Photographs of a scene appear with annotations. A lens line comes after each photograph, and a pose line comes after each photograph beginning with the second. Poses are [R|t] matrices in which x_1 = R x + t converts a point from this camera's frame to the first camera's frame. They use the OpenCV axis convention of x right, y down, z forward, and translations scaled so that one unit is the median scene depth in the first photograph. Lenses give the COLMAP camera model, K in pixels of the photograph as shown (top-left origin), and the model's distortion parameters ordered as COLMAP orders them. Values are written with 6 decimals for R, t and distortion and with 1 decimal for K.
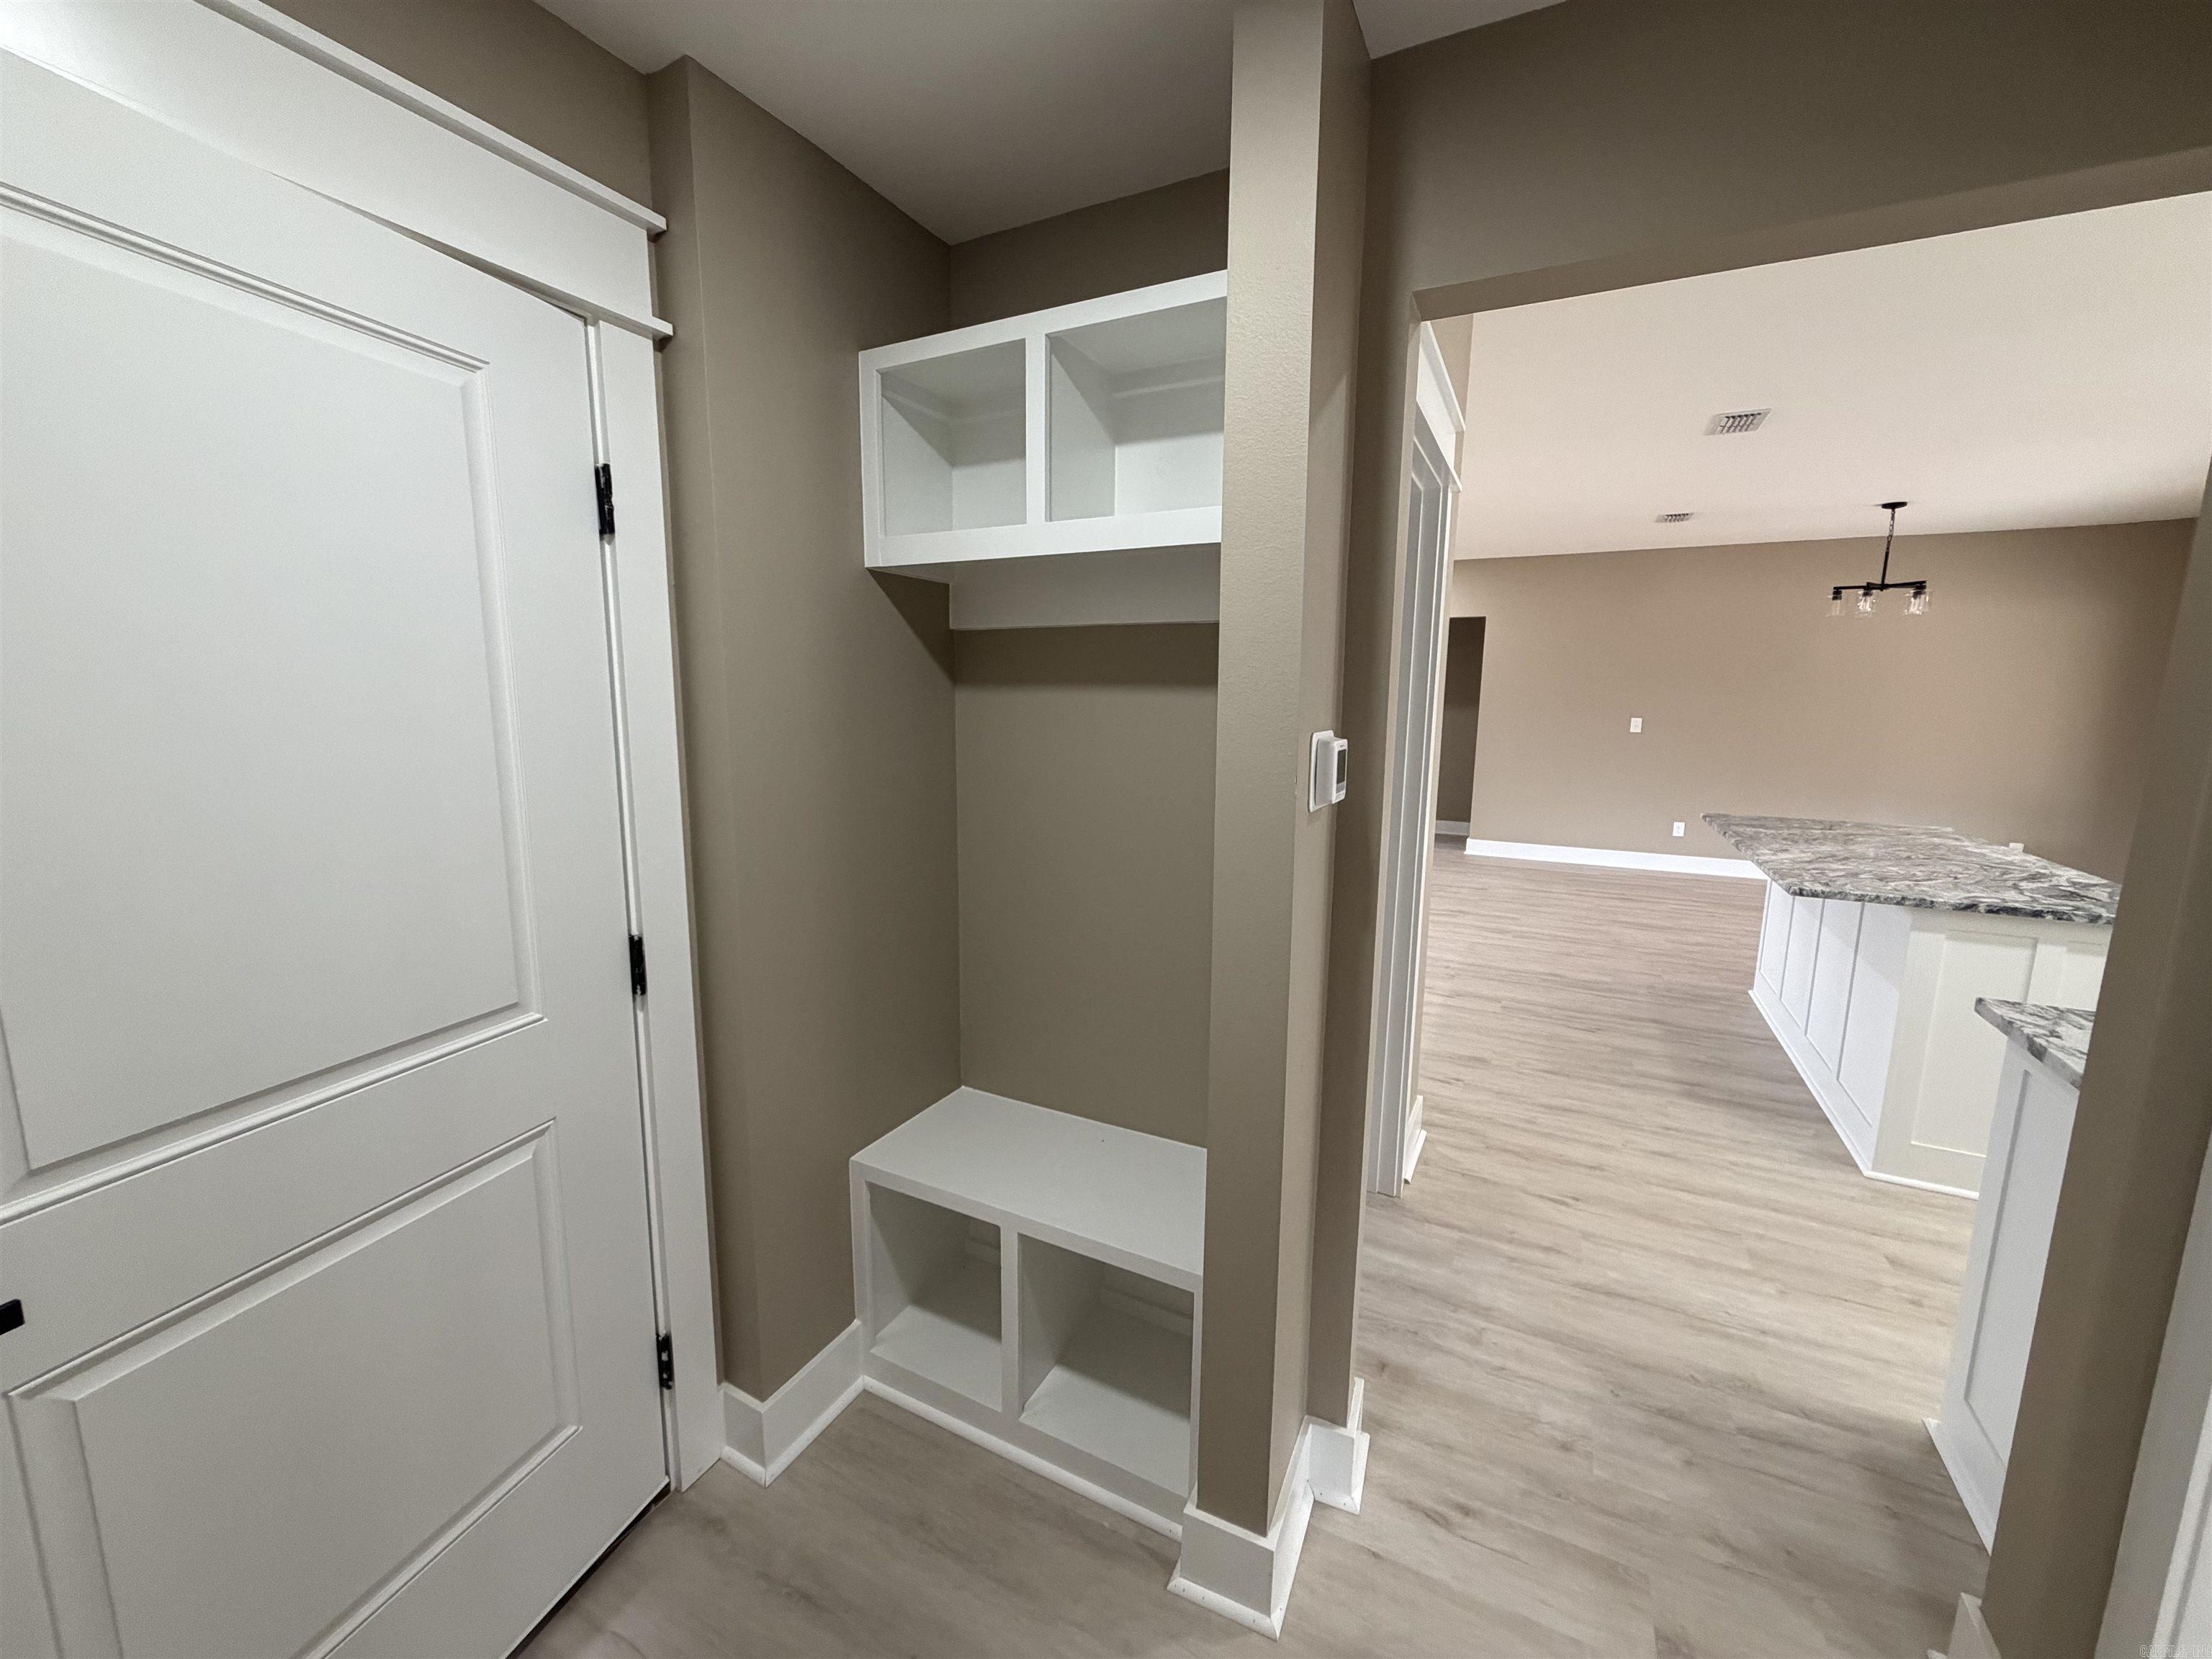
lens RADIAL K [[881.0, 0, 1103.8], [0, 881.0, 833.7], [0, 0, 1]] dist [0.001464, -0.000349]
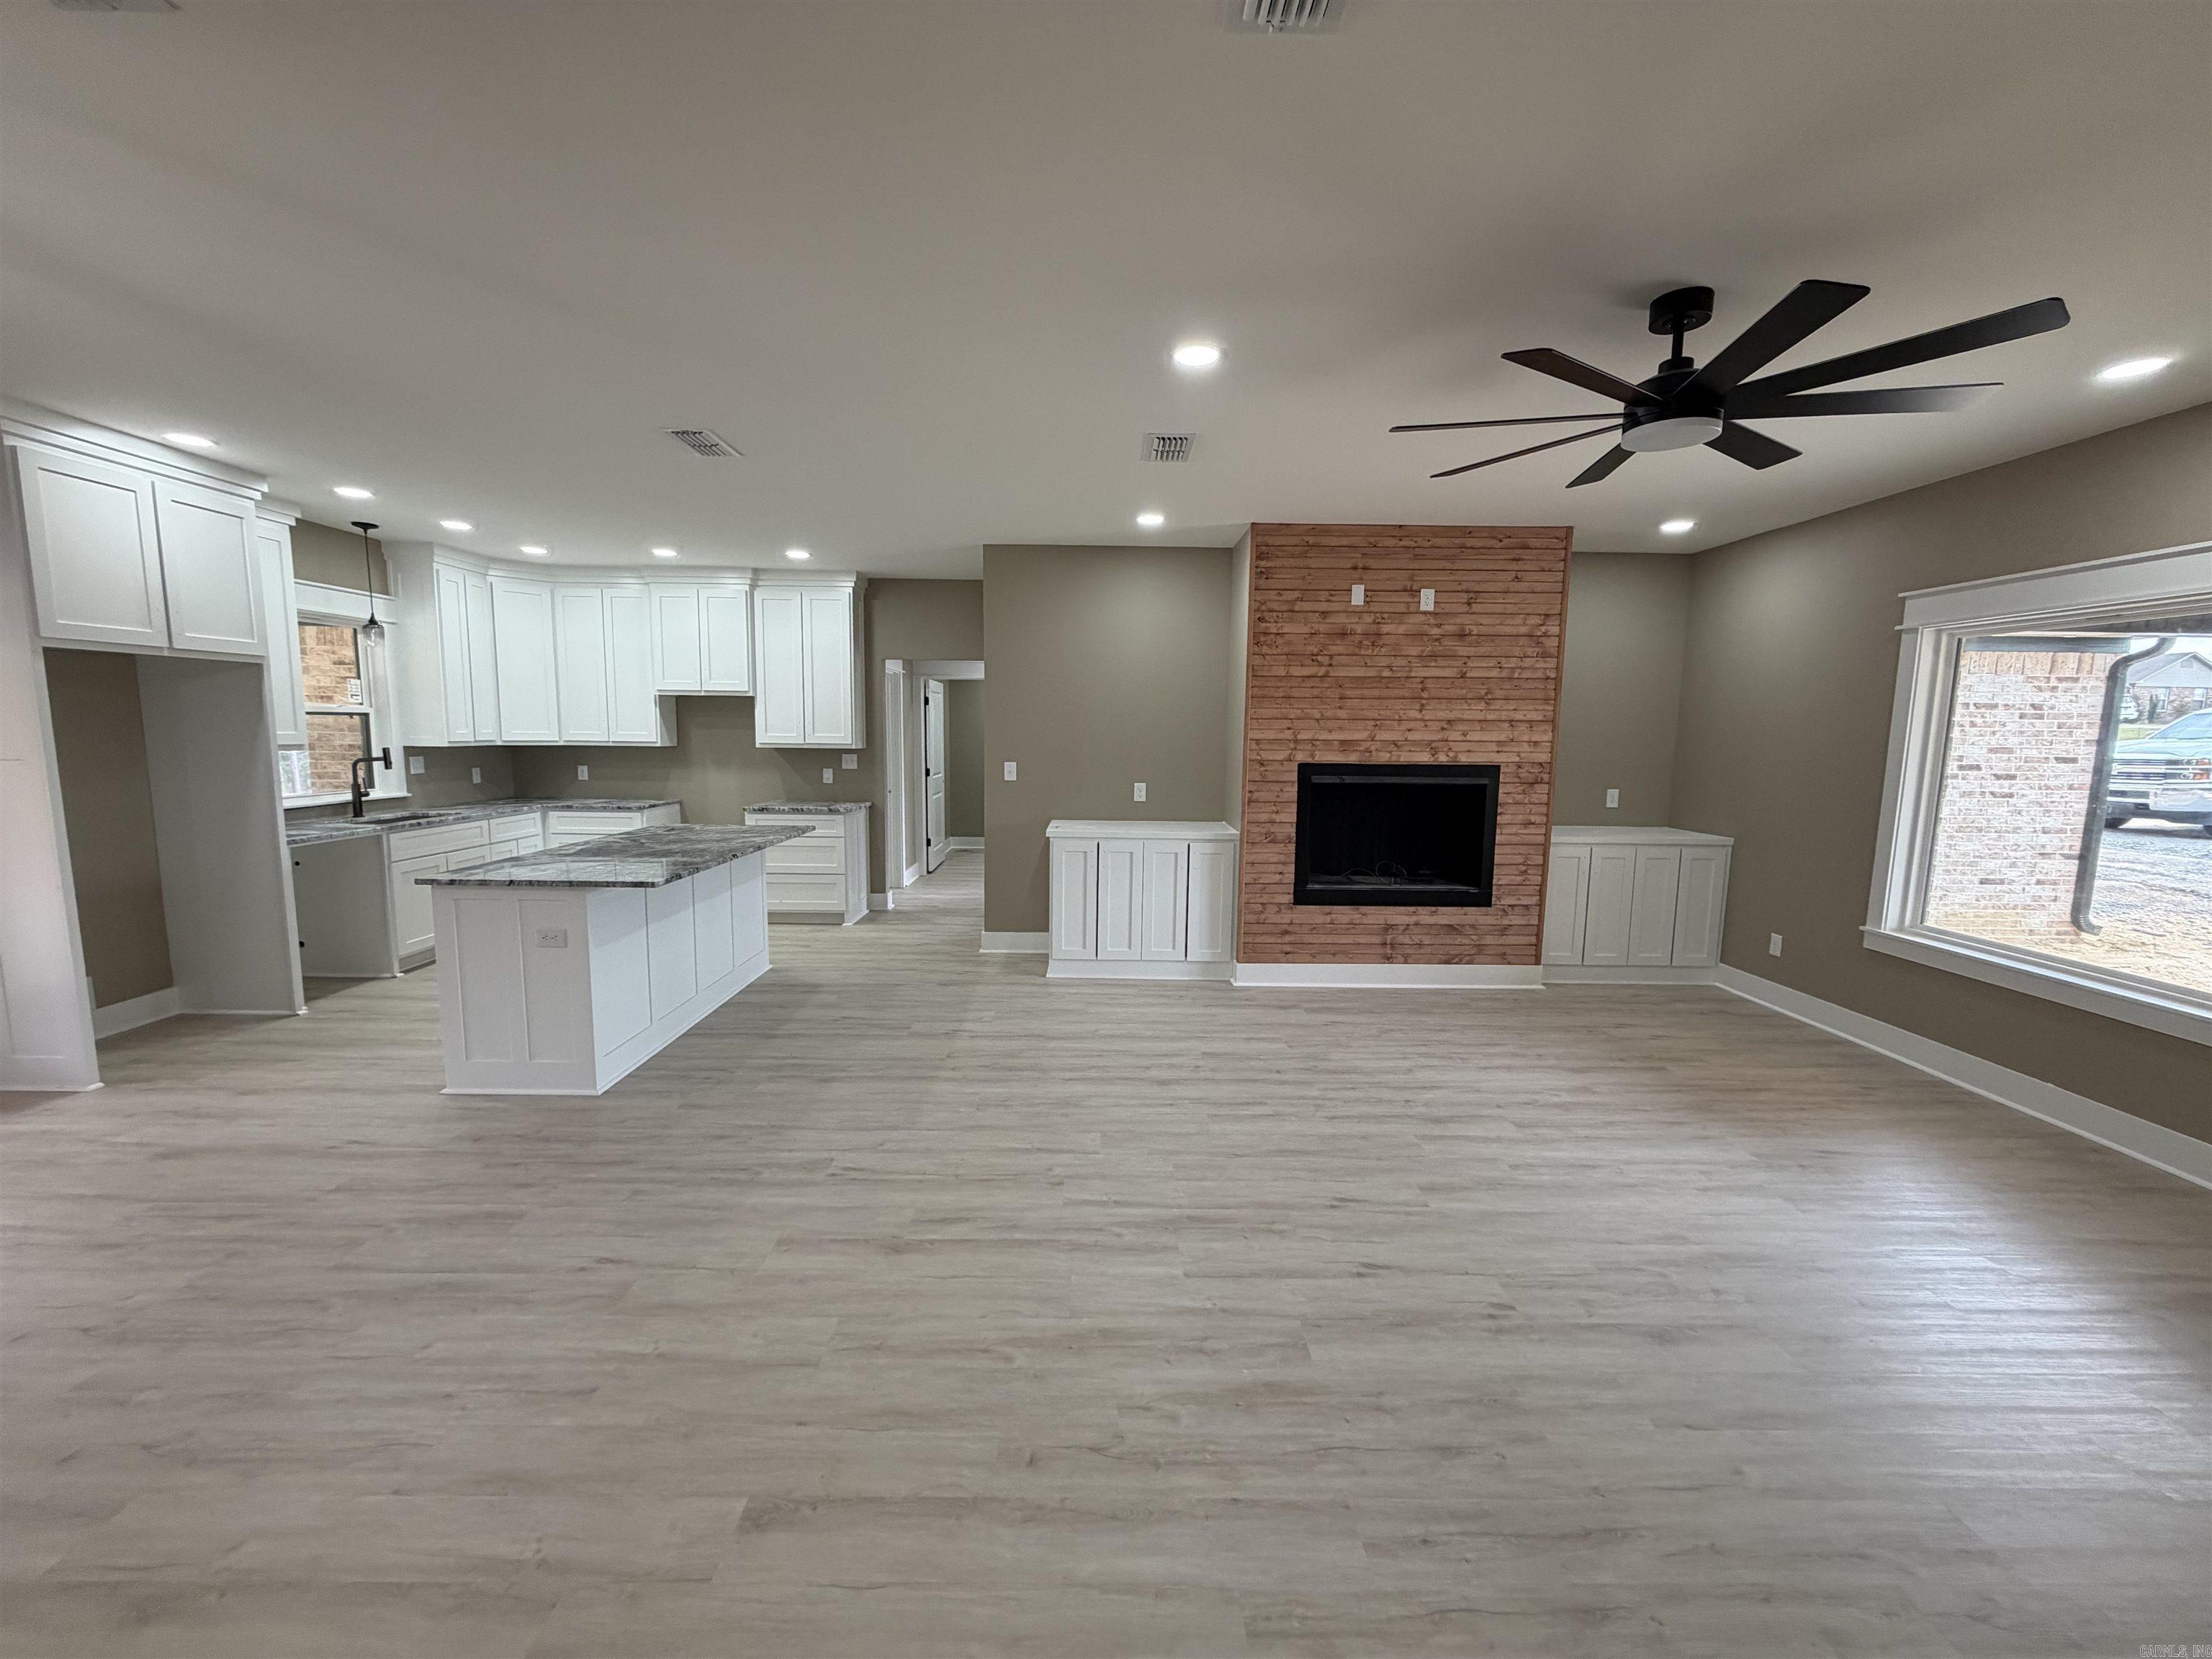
lens RADIAL K [[881.0, 0, 1105.3], [0, 881.0, 834.4], [0, 0, 1]] dist [0.001464, -0.000349]
pose [[-0.883486, 0.035437, -0.467116, 0.766997], [-0.095028, 0.962846, 0.252778, -0.331662], [0.458719, 0.267715, -0.847293, 2.038205]]
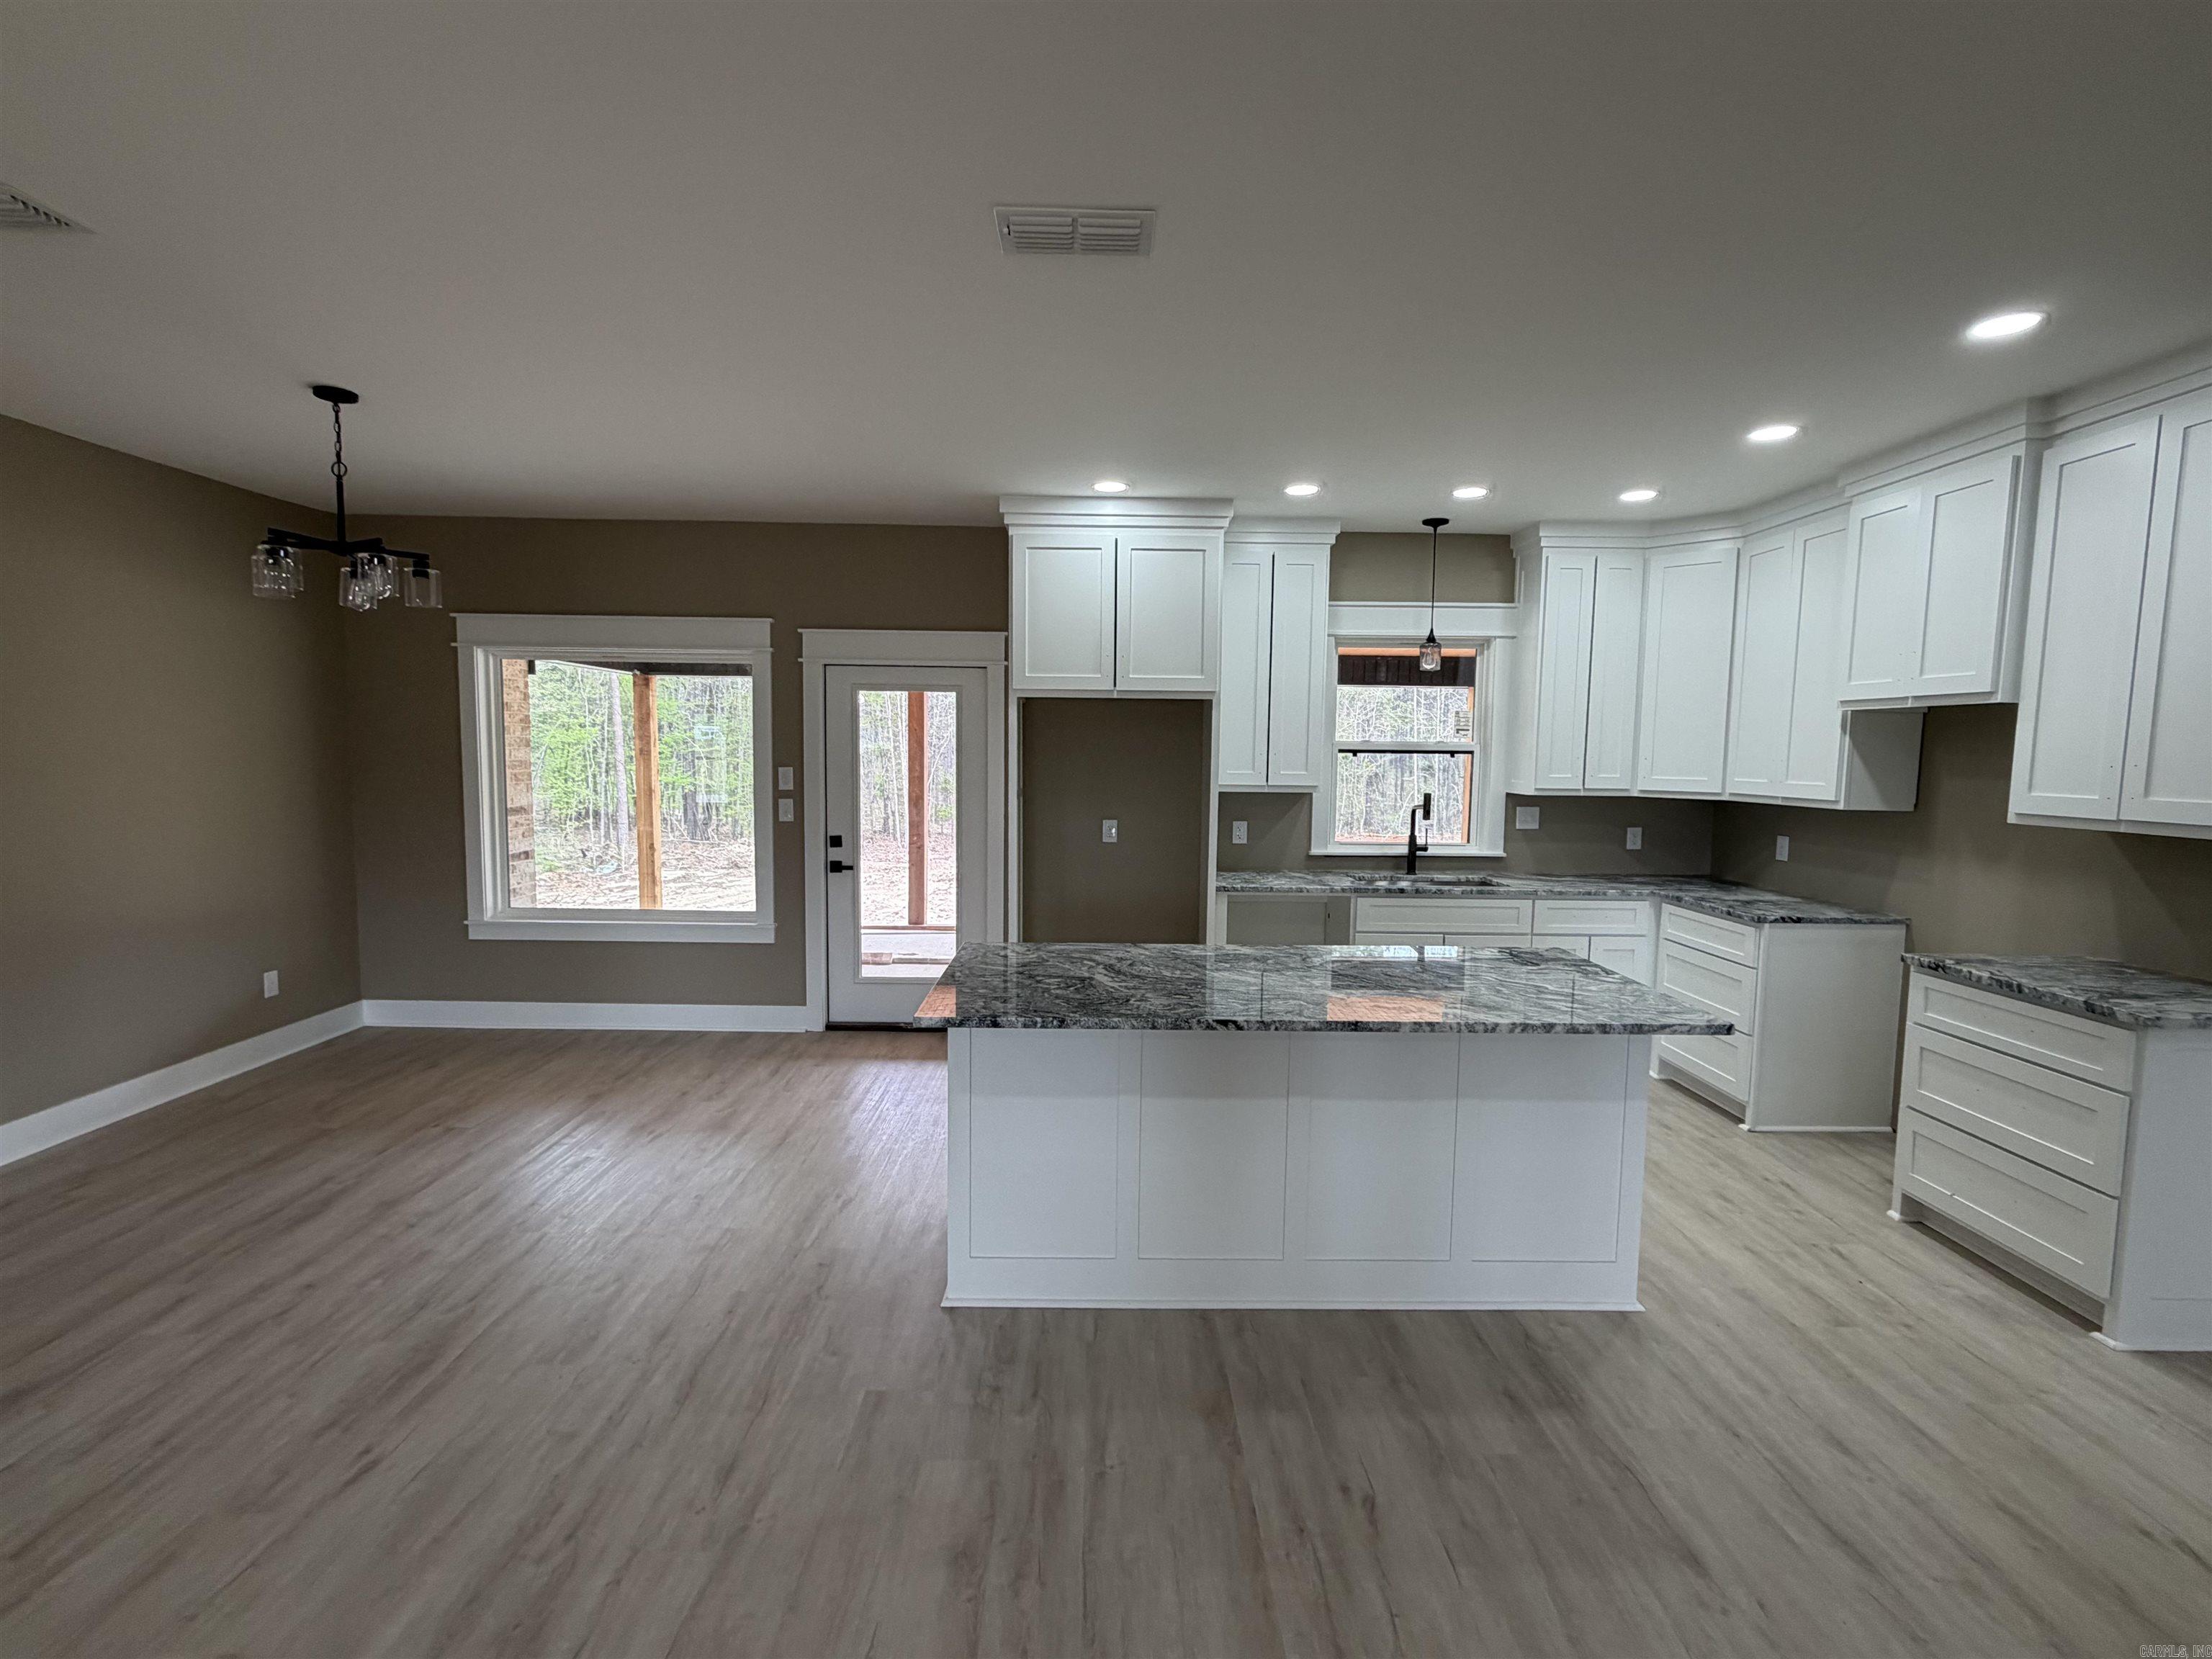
lens RADIAL K [[1019.4, 0, 1105.6], [0, 1019.4, 830.6], [0, 0, 1]] dist [0.001464, -0.000678]
pose [[-0.464959, -0.086069, 0.881138, 0.170406], [0.124584, 0.978999, 0.161369, -0.220573], [-0.876522, 0.184806, -0.444472, 1.265481]]
